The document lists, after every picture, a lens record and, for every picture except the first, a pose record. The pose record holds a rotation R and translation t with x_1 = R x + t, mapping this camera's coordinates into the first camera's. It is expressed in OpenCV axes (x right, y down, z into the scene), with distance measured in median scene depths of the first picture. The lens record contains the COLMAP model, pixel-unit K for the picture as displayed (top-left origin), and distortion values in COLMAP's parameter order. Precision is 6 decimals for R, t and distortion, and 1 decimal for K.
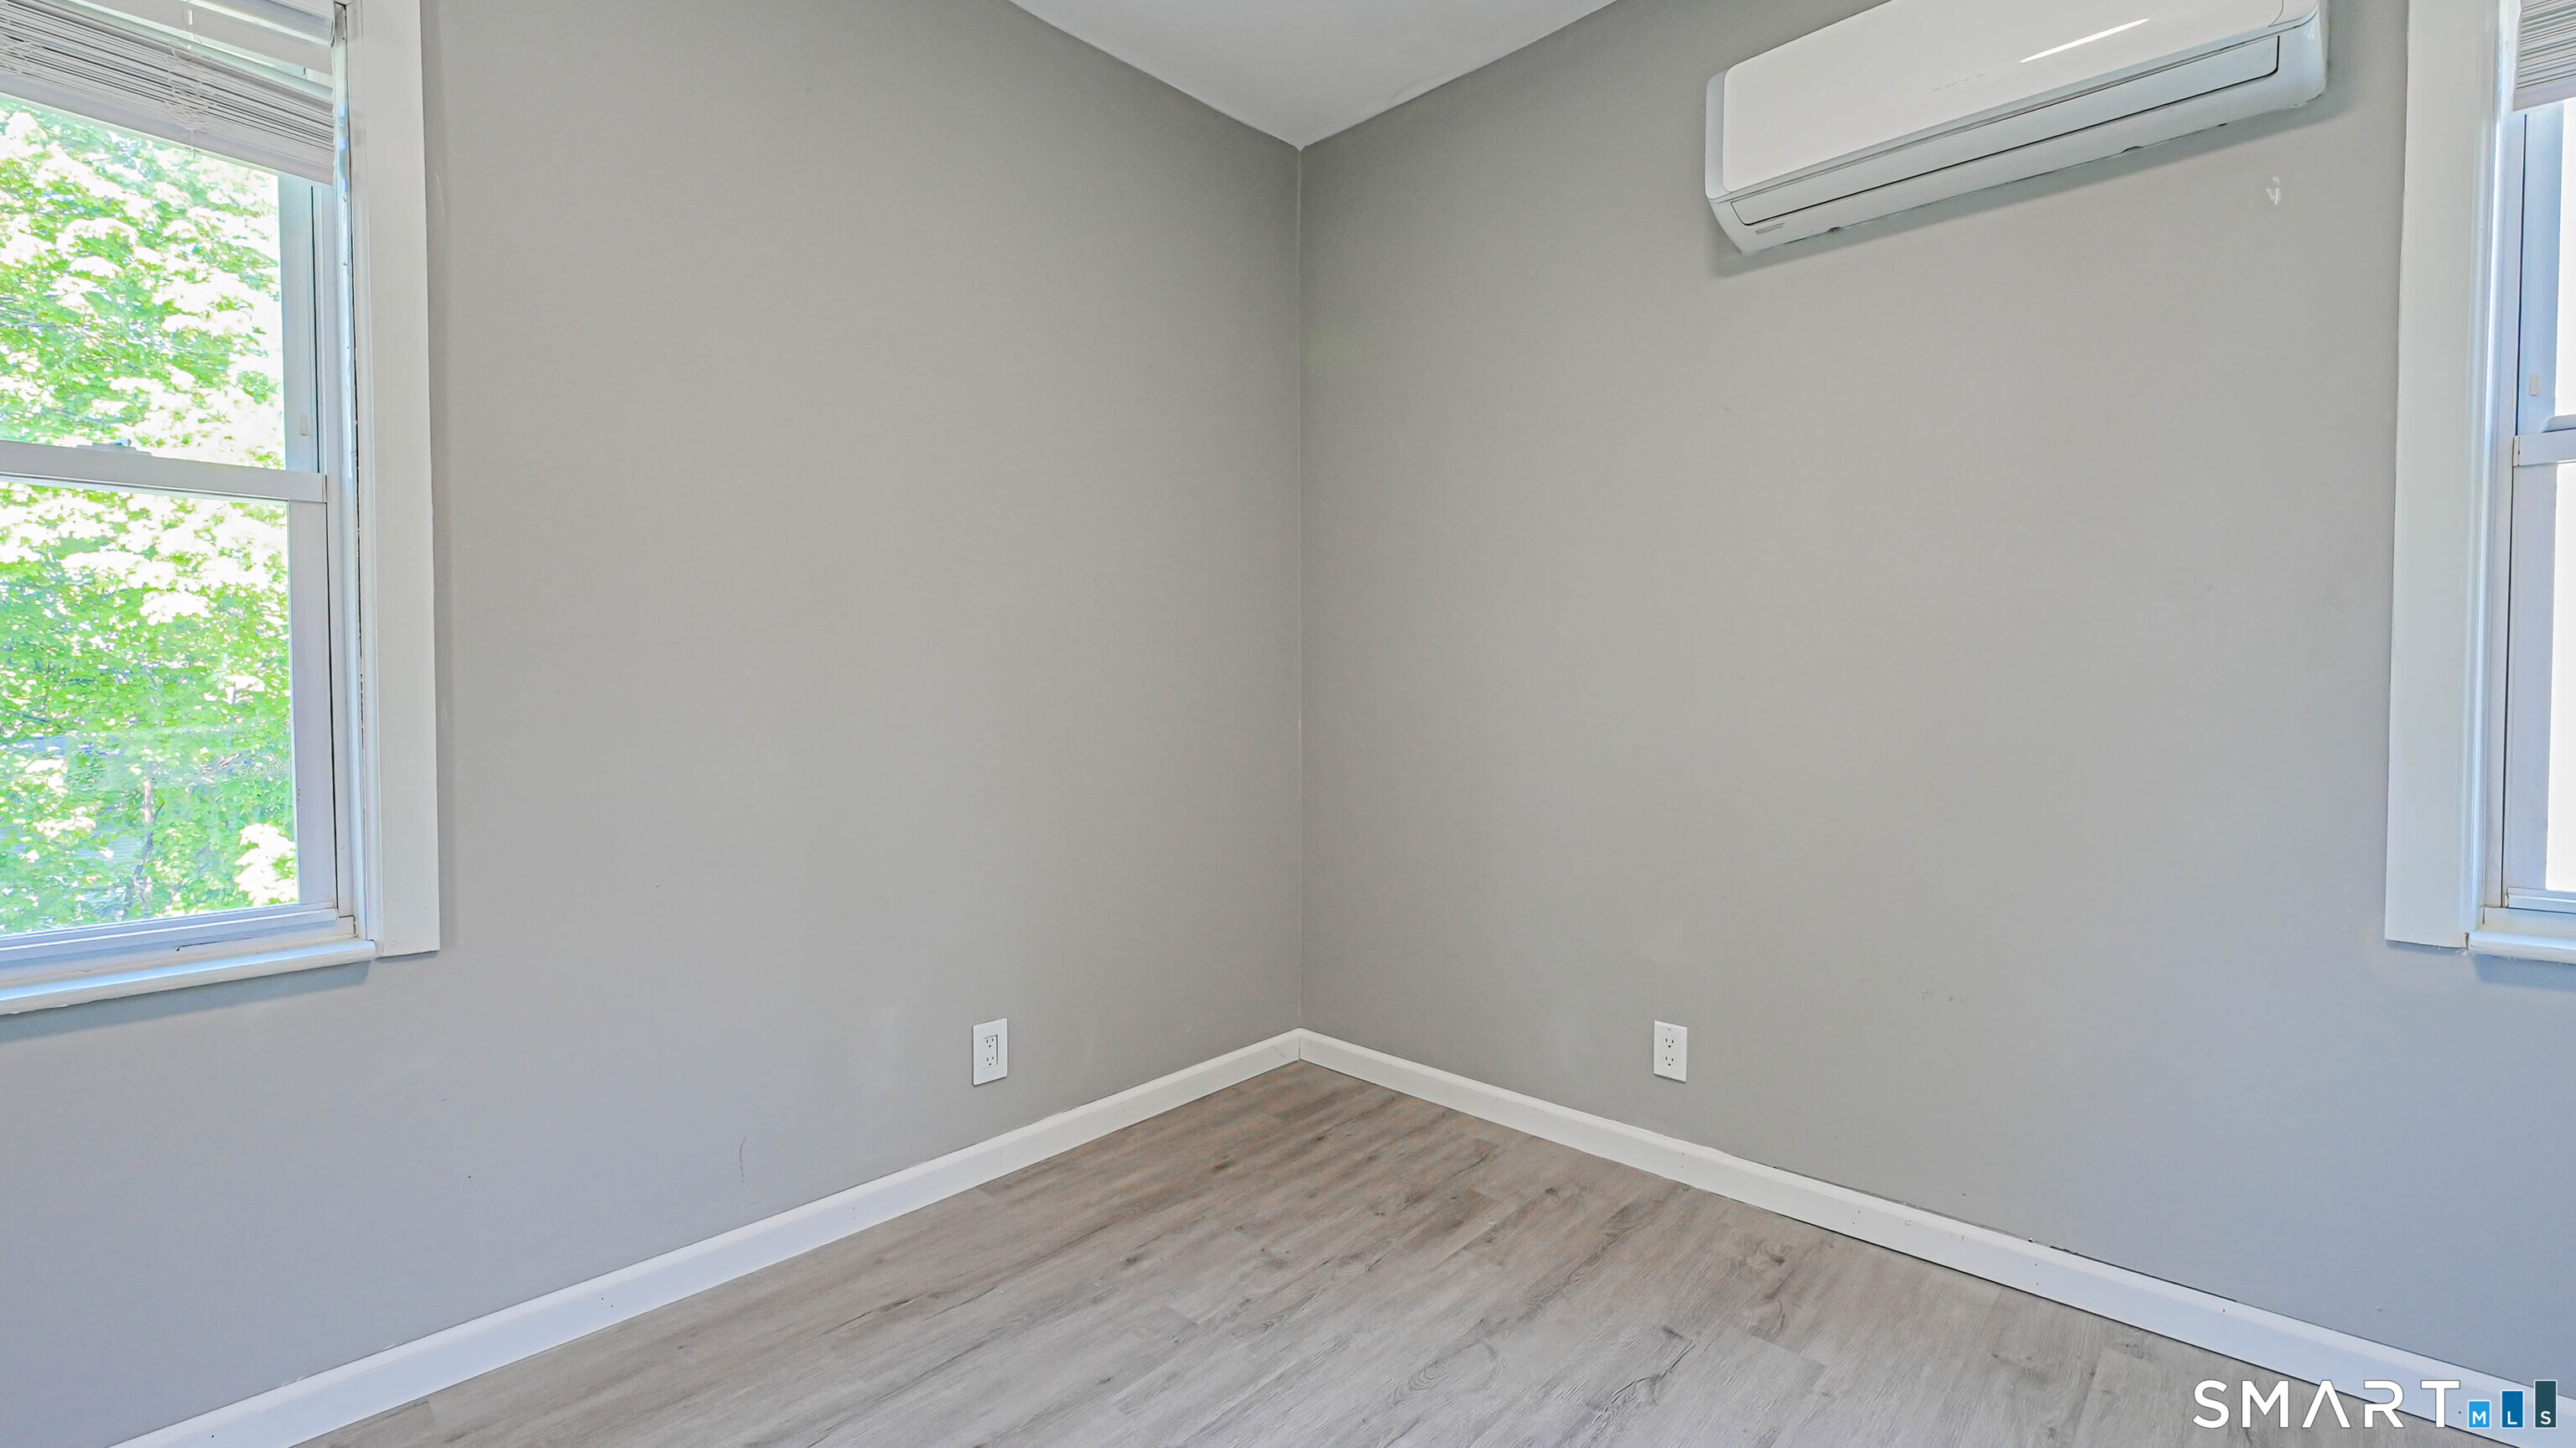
lens RADIAL K [[1089.1, 0, 1288.0], [0, 1089.1, 724.0], [0, 0, 1]] dist [0.003651, -0.000257]
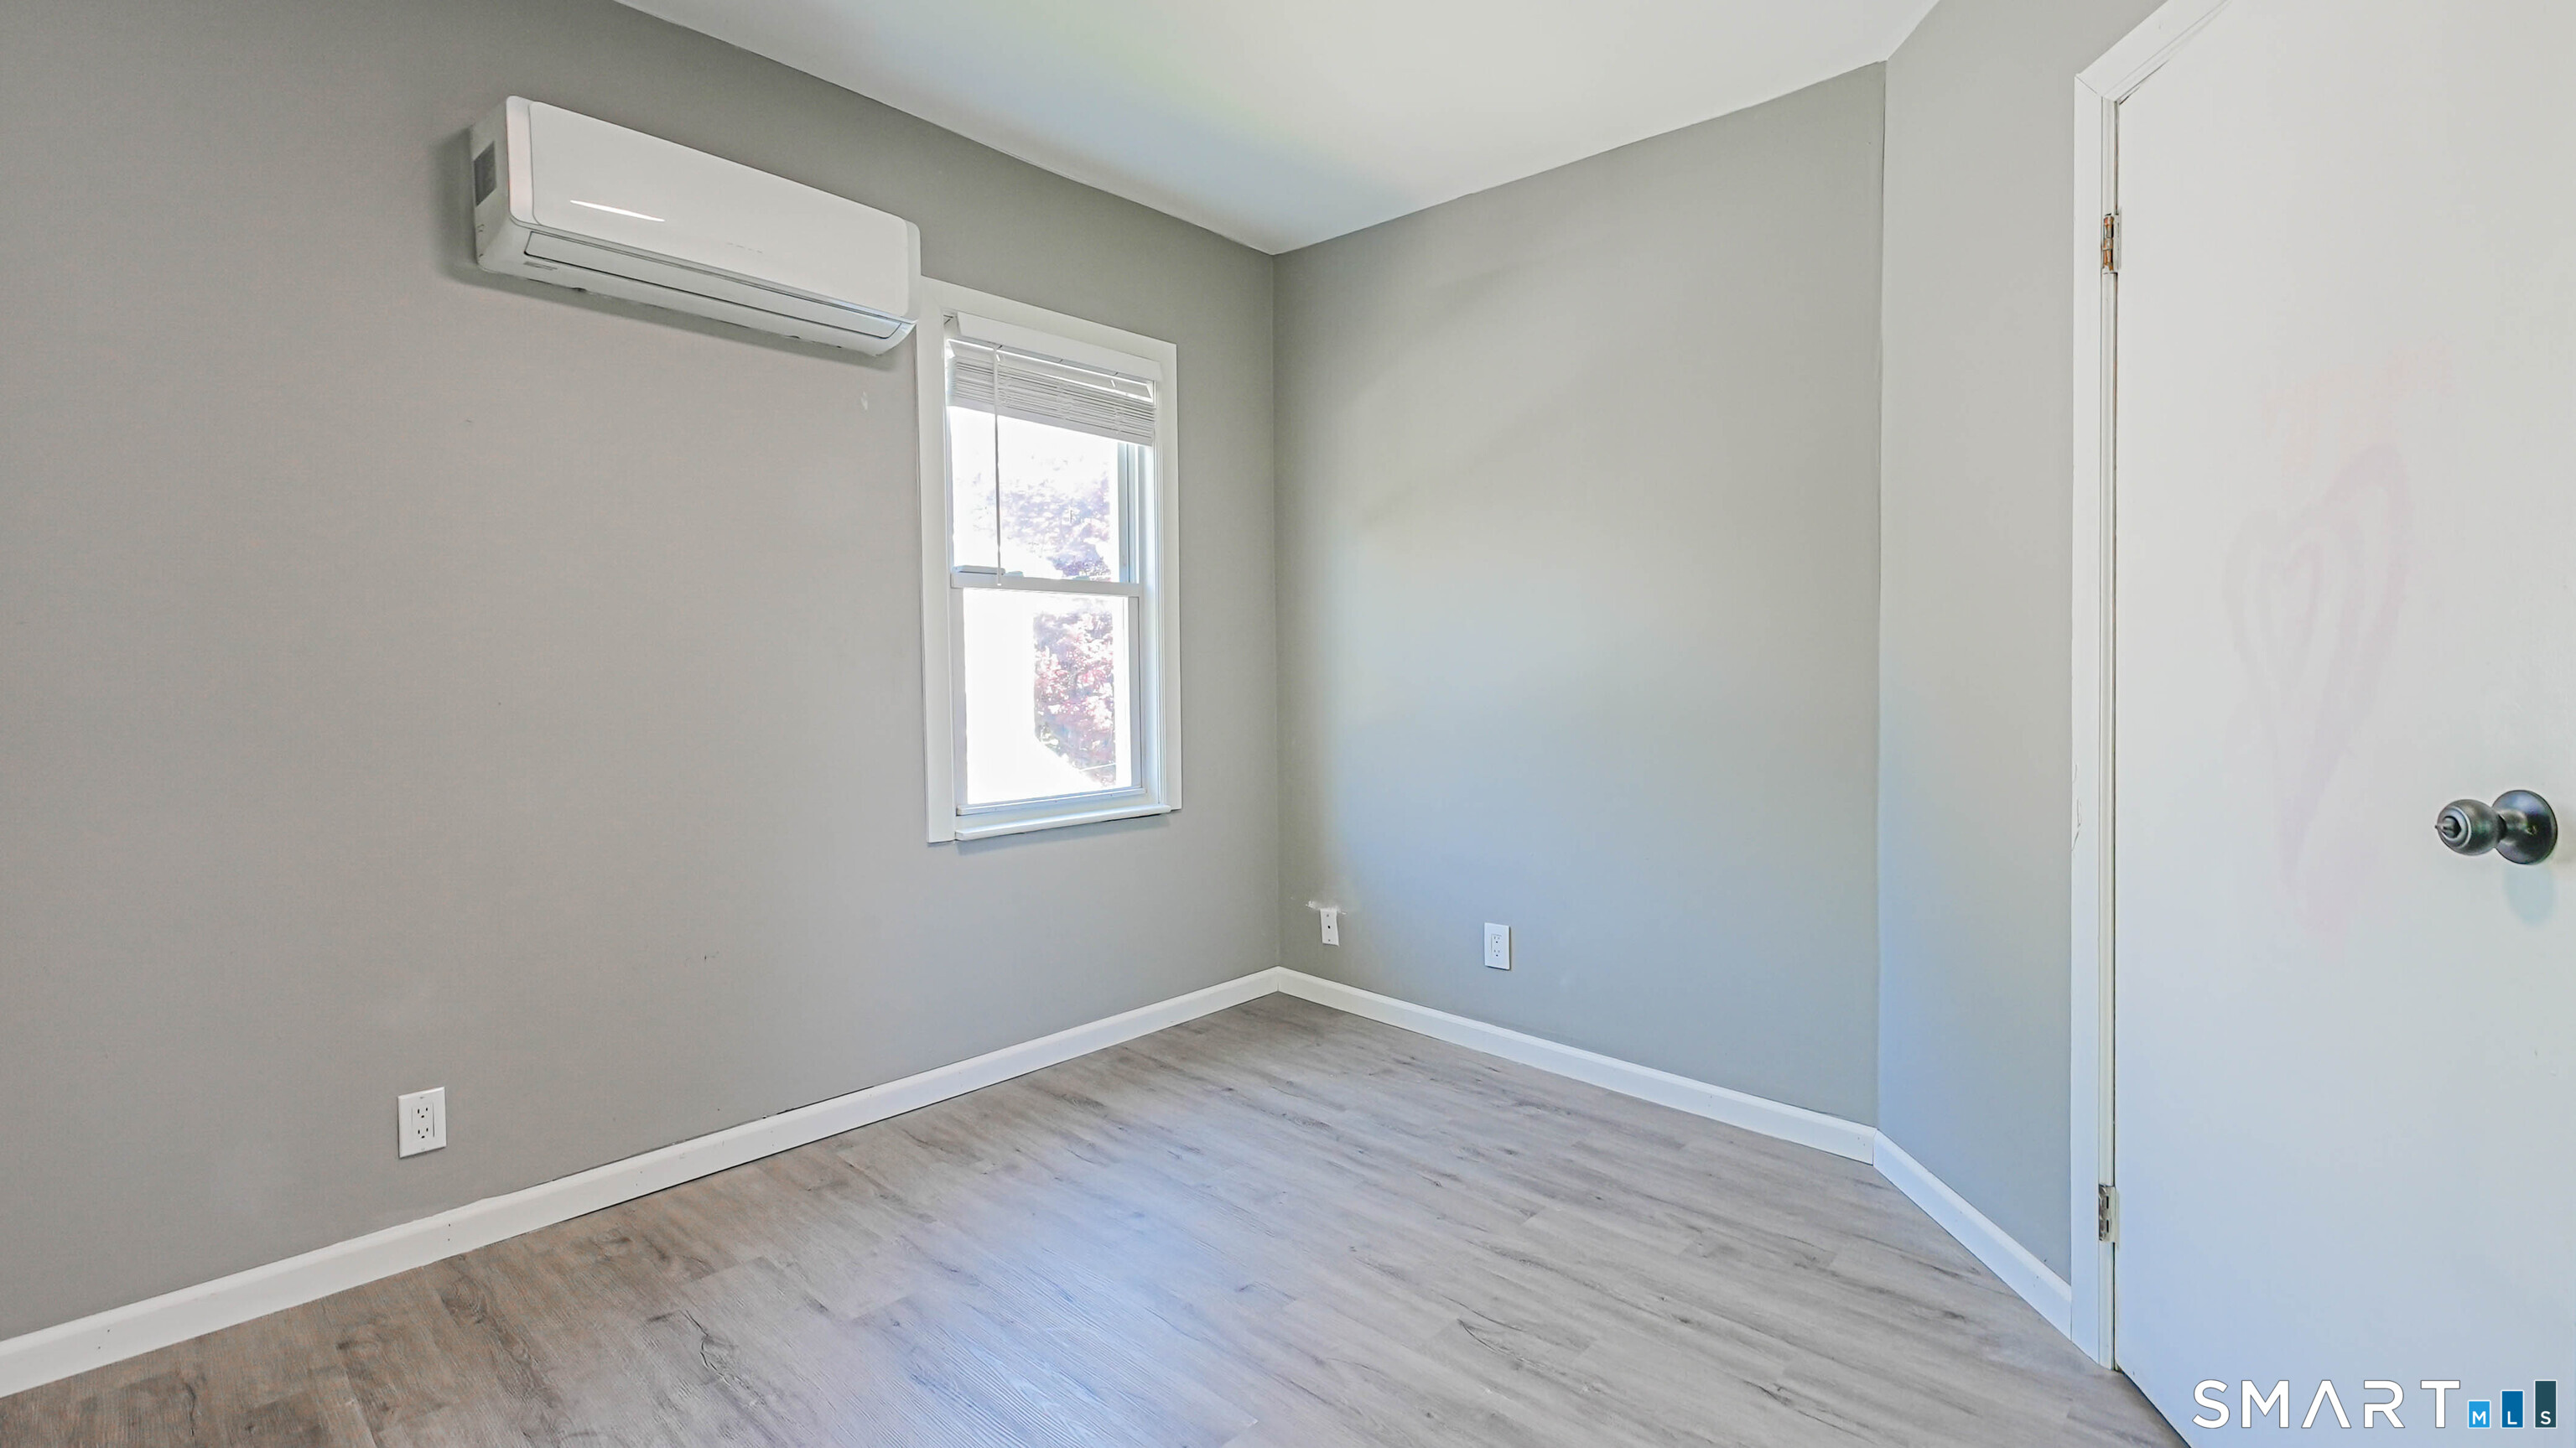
lens RADIAL K [[1089.1, 0, 1288.0], [0, 1089.1, 724.0], [0, 0, 1]] dist [0.003651, -0.000257]
pose [[-0.011724, -0.030081, 0.999479, -0.974934], [0.051389, 0.998208, 0.030645, -0.026590], [-0.998610, 0.051722, -0.010157, 0.518273]]
